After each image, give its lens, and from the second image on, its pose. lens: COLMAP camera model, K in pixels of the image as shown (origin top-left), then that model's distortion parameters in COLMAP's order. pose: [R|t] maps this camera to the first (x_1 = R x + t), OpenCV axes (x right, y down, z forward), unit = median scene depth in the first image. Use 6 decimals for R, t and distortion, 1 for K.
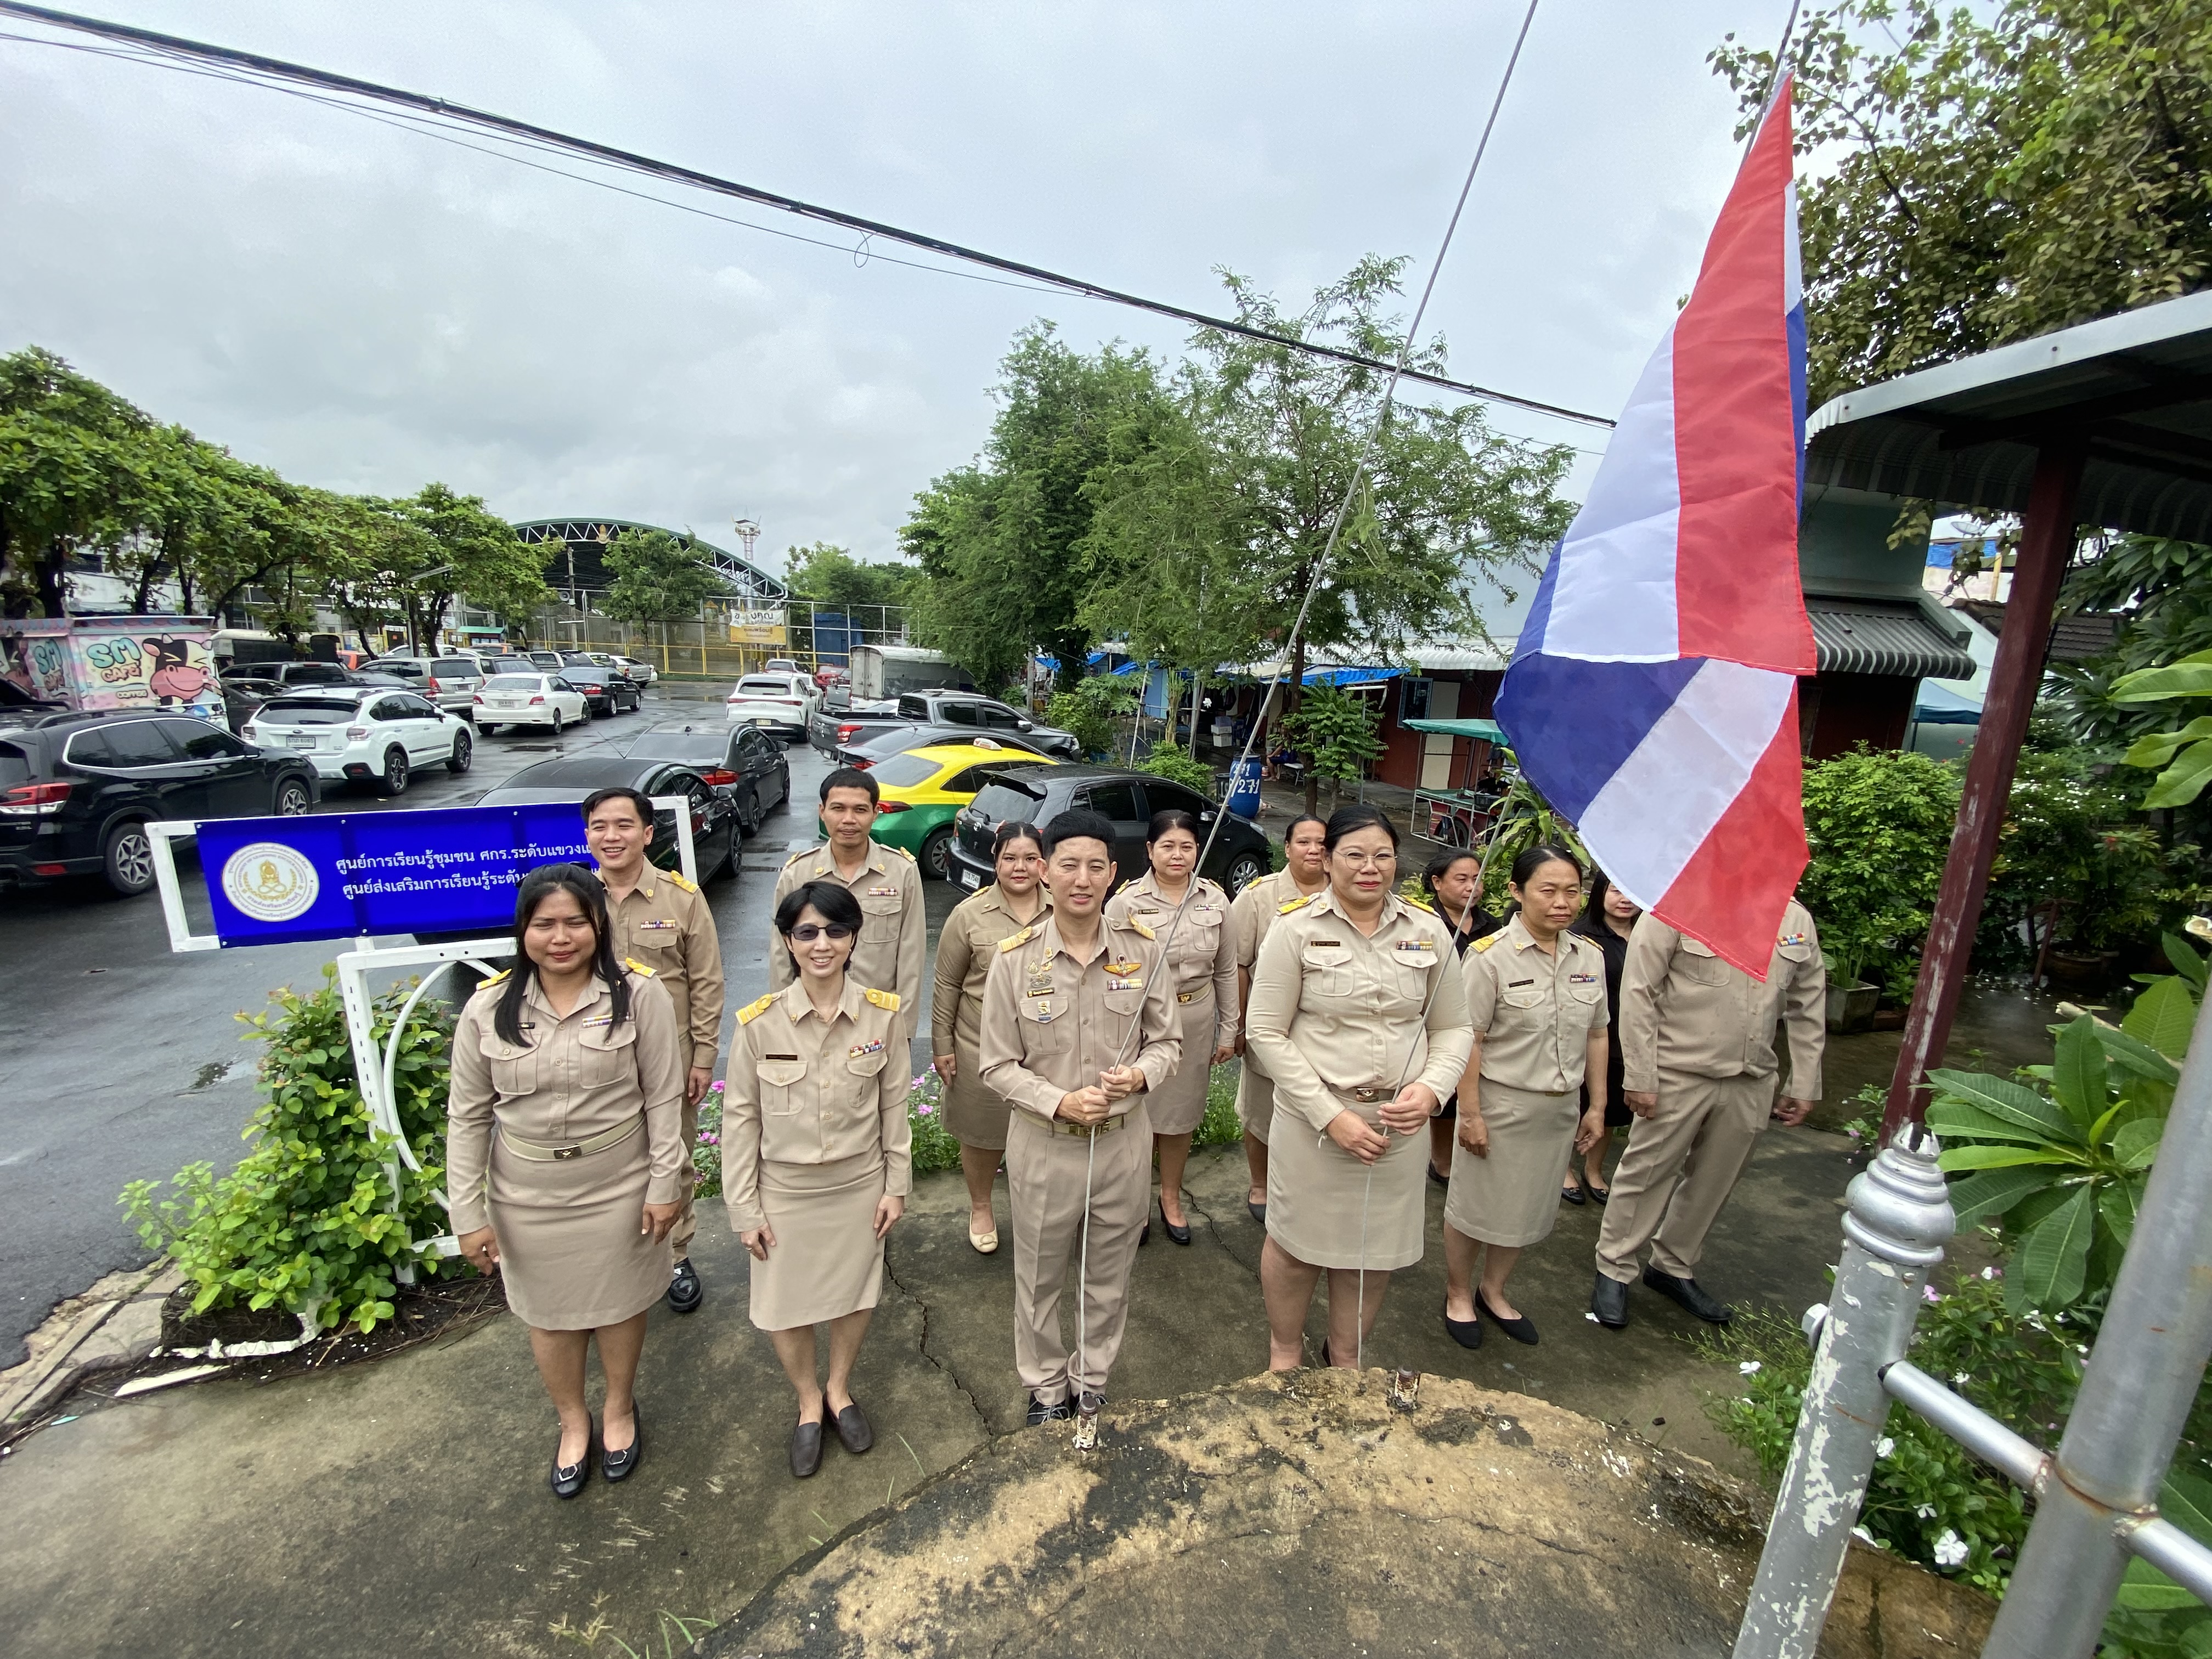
lens RADIAL K [[899.1, 0, 1104.5], [0, 899.1, 836.0], [0, 0, 1]] dist [-0.002152, -0.008716]
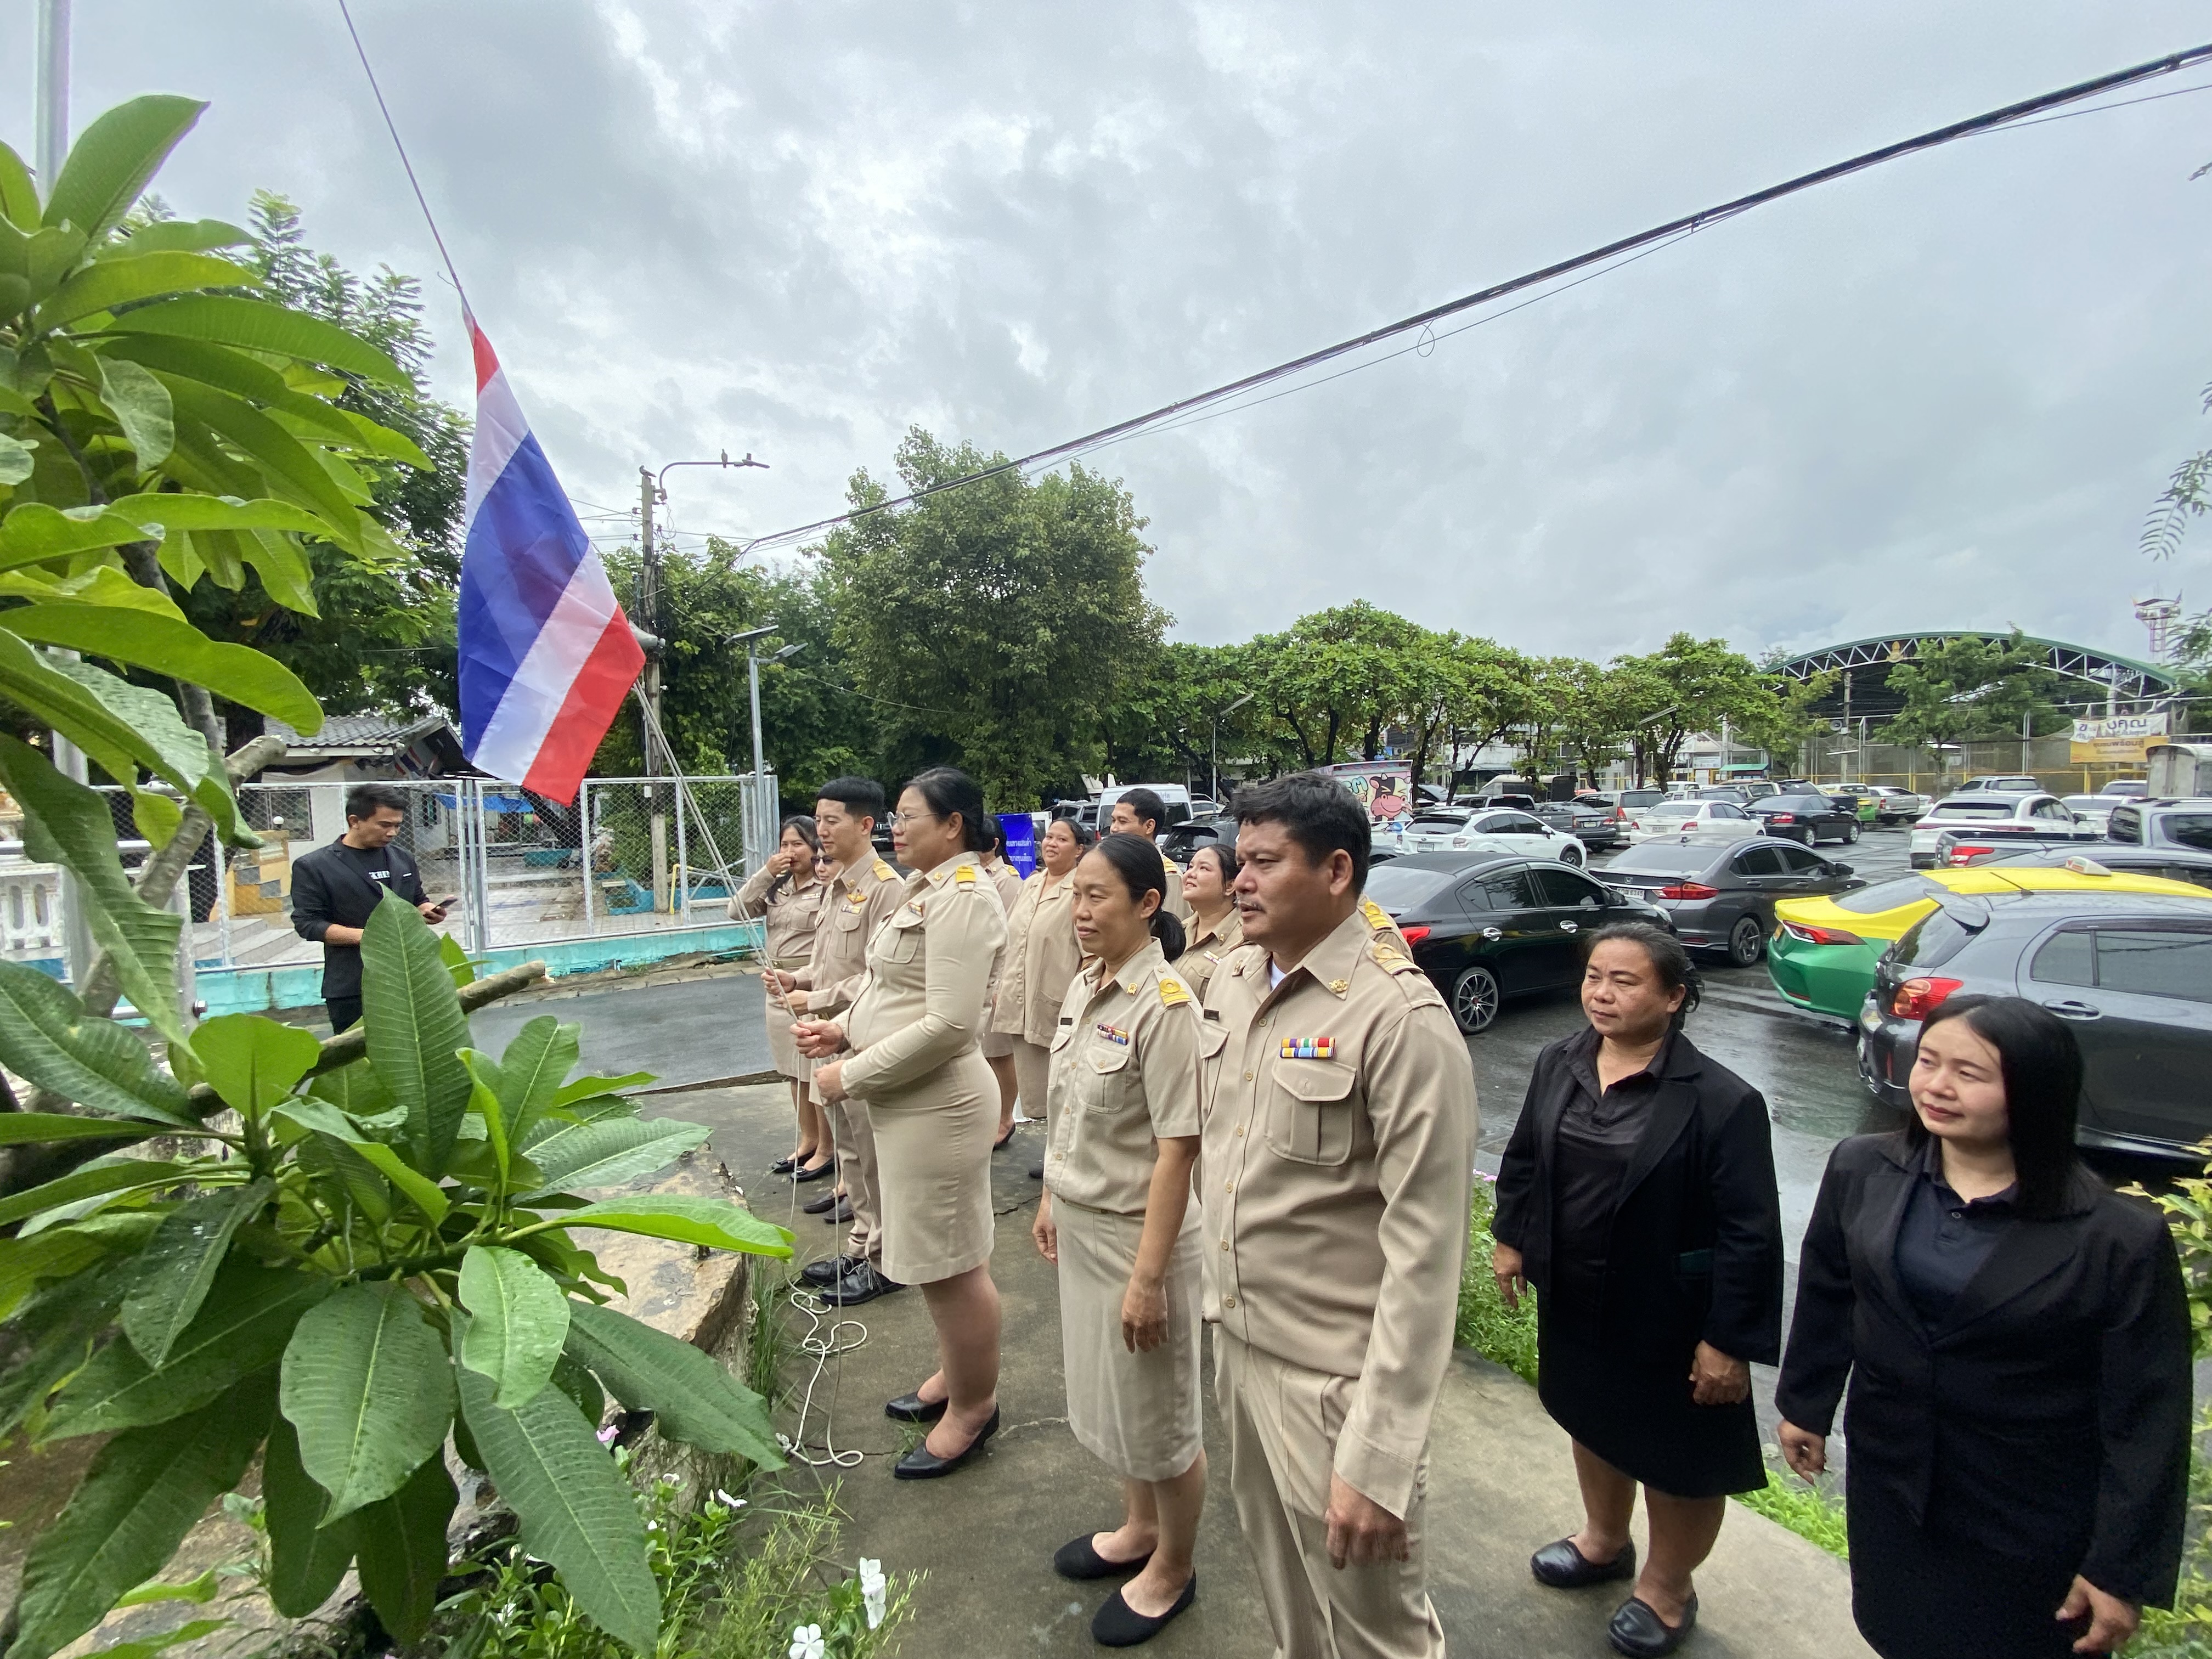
lens RADIAL K [[899.1, 0, 1094.9], [0, 899.1, 843.4], [0, 0, 1]] dist [-0.002152, -0.008716]
pose [[0.281093, 0.014331, -0.959574, 0.963497], [-0.159360, 0.986704, -0.031946, 0.036602], [0.946357, 0.161898, 0.279639, 0.647427]]
